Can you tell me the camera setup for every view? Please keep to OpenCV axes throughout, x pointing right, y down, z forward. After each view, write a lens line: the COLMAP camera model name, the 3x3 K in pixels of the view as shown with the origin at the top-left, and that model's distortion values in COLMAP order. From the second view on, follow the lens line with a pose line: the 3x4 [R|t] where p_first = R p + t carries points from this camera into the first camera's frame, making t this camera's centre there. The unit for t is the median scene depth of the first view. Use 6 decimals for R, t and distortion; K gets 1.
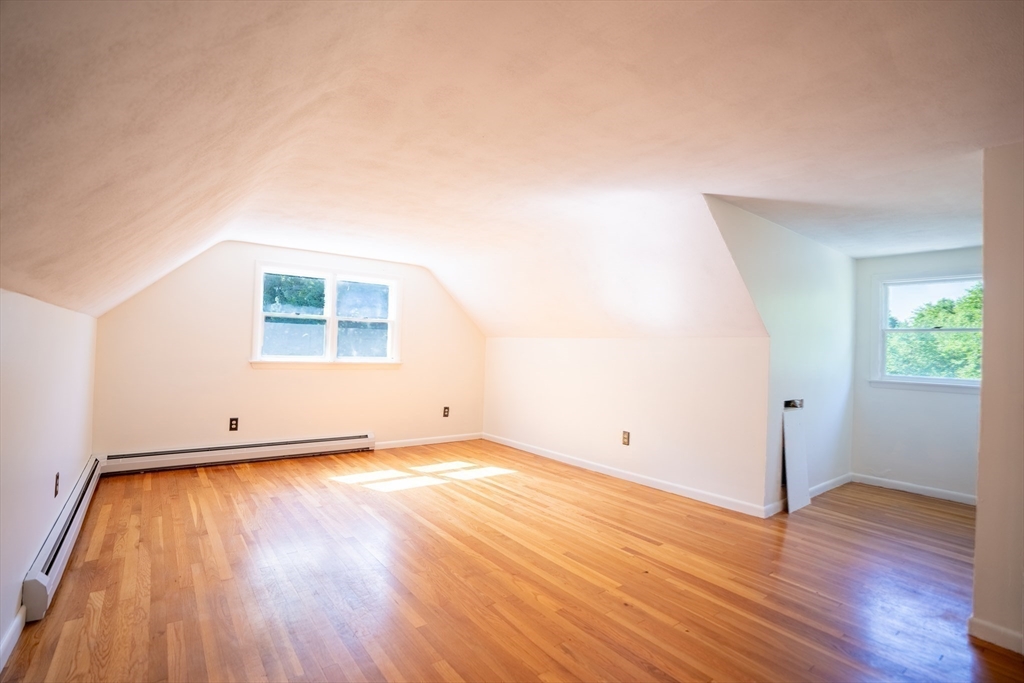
lens RADIAL K [[476.9, 0, 512.0], [0, 476.9, 341.5], [0, 0, 1]] dist [-0.068392, 0.023360]
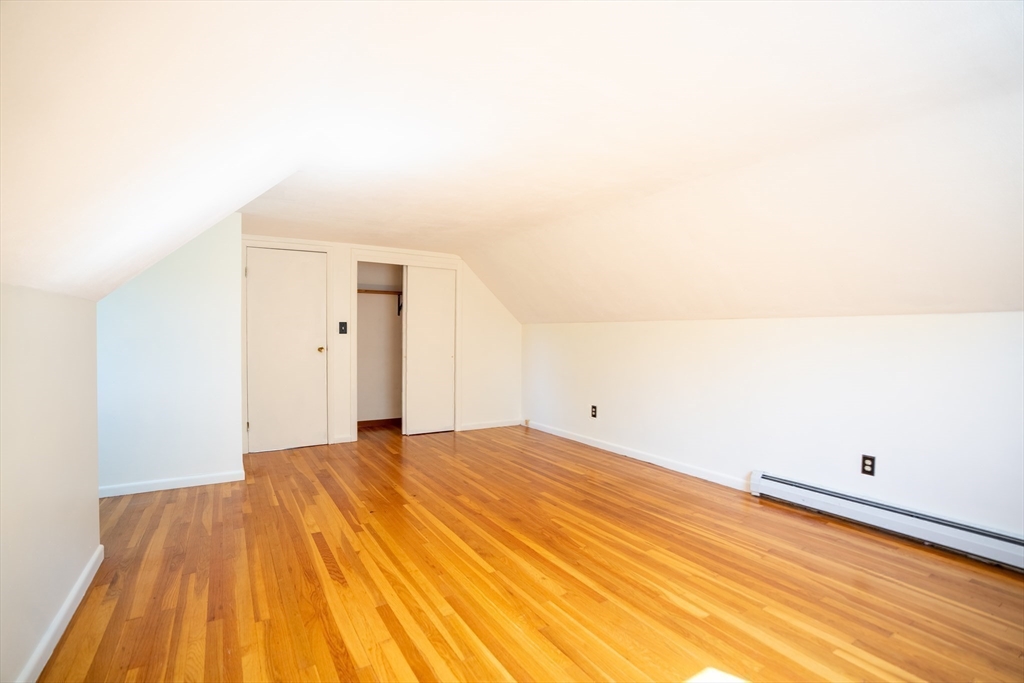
lens RADIAL K [[476.9, 0, 512.0], [0, 476.9, 341.5], [0, 0, 1]] dist [-0.068392, 0.023360]
pose [[-0.995284, -0.044031, 0.086430, -0.138027], [-0.044443, 0.999008, -0.002854, 0.027030], [-0.086218, -0.006682, -0.996254, 1.812137]]
